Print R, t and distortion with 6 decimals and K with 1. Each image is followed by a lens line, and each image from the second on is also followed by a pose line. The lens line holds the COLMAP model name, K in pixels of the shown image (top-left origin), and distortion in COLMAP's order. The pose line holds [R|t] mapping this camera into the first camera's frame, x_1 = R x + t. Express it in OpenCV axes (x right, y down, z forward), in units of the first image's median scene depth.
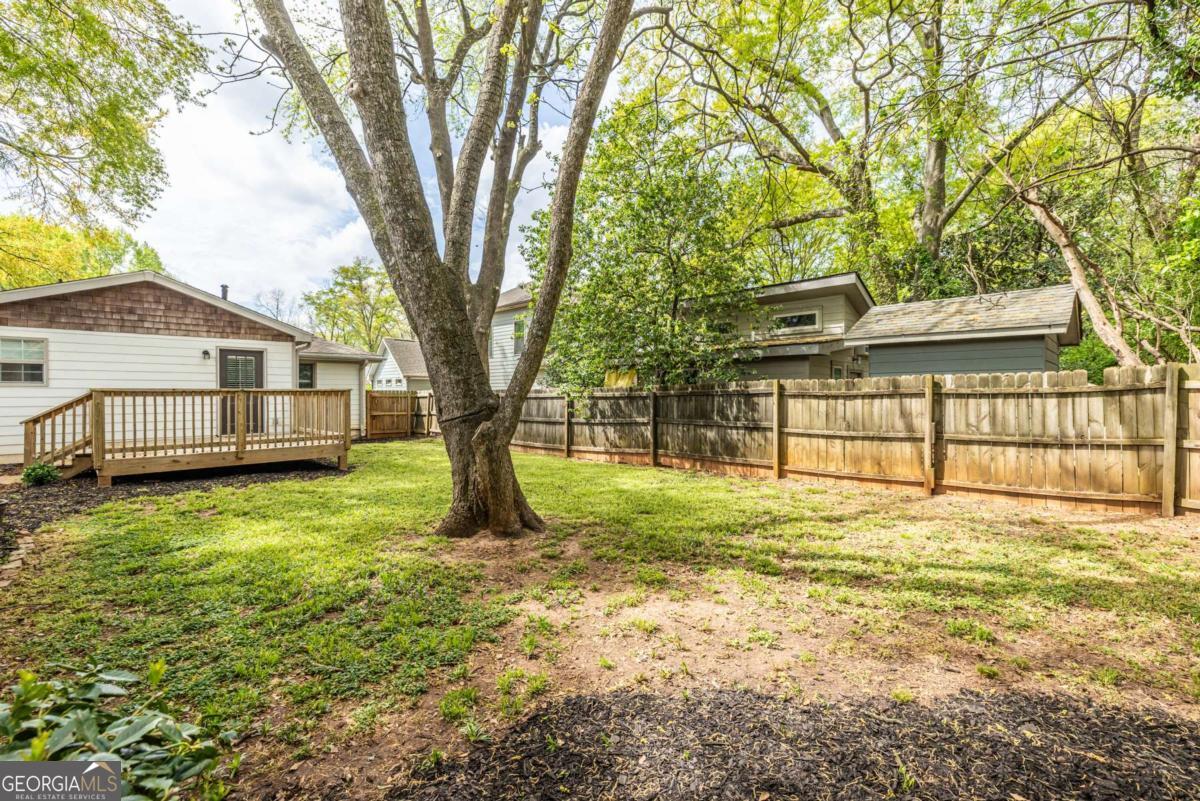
lens RADIAL K [[507.5, 0, 603.7], [0, 507.5, 398.5], [0, 0, 1]] dist [-0.004108, -0.000304]
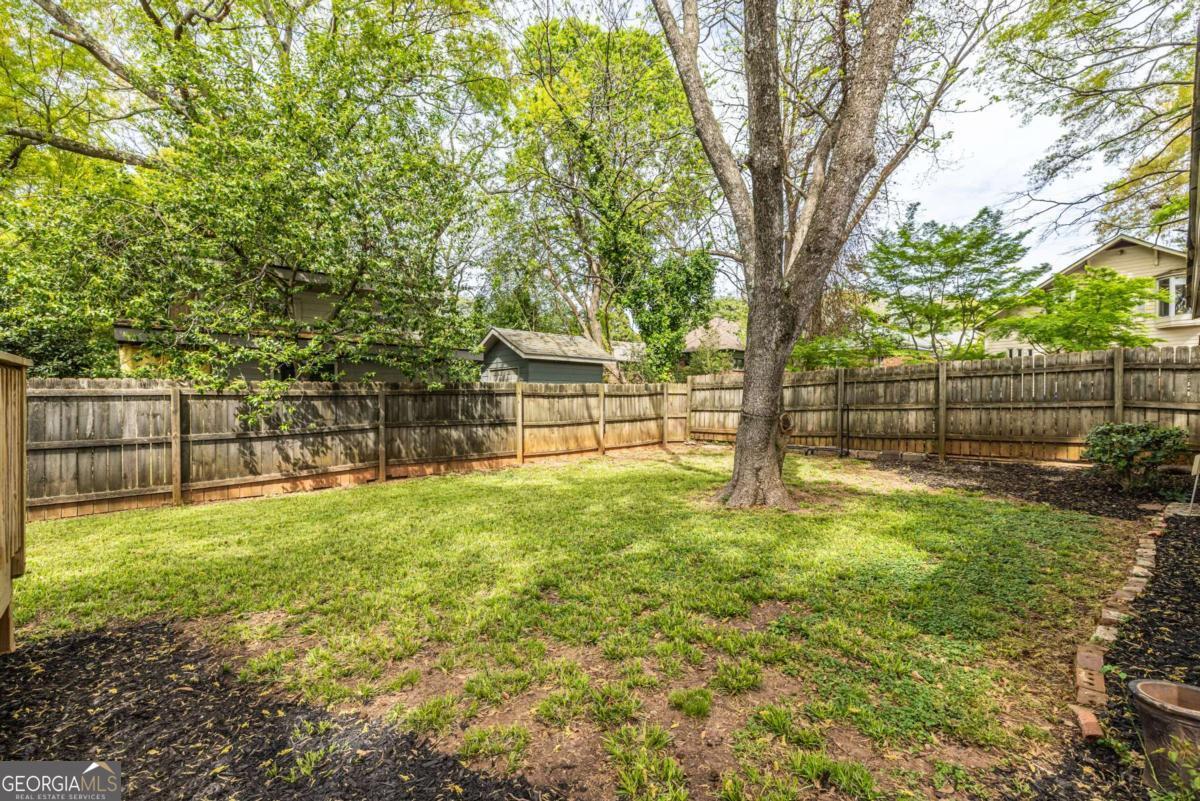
lens RADIAL K [[507.5, 0, 601.7], [0, 507.5, 405.1], [0, 0, 1]] dist [-0.004108, -0.000304]
pose [[0.065298, -0.015134, 0.997751, -0.800890], [0.001450, 0.999885, 0.015071, -0.000227], [-0.997865, 0.000462, 0.065312, 0.690689]]
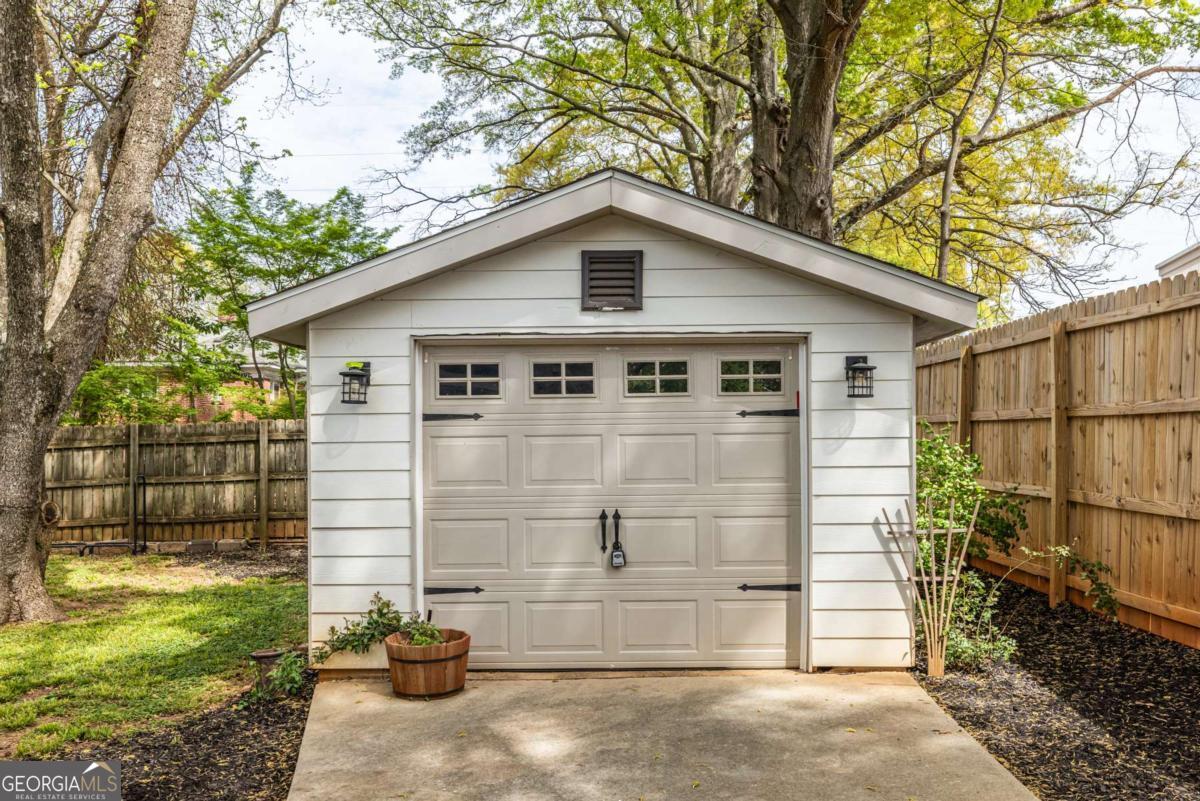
lens RADIAL K [[1032.8, 0, 610.4], [0, 1032.8, 442.1], [0, 0, 1]] dist [0.010994, 0.000190]
pose [[-0.706447, -0.000162, 0.707766, -1.285909], [0.003907, 0.999984, 0.004129, -0.042180], [-0.707755, 0.005682, -0.706435, 0.838419]]
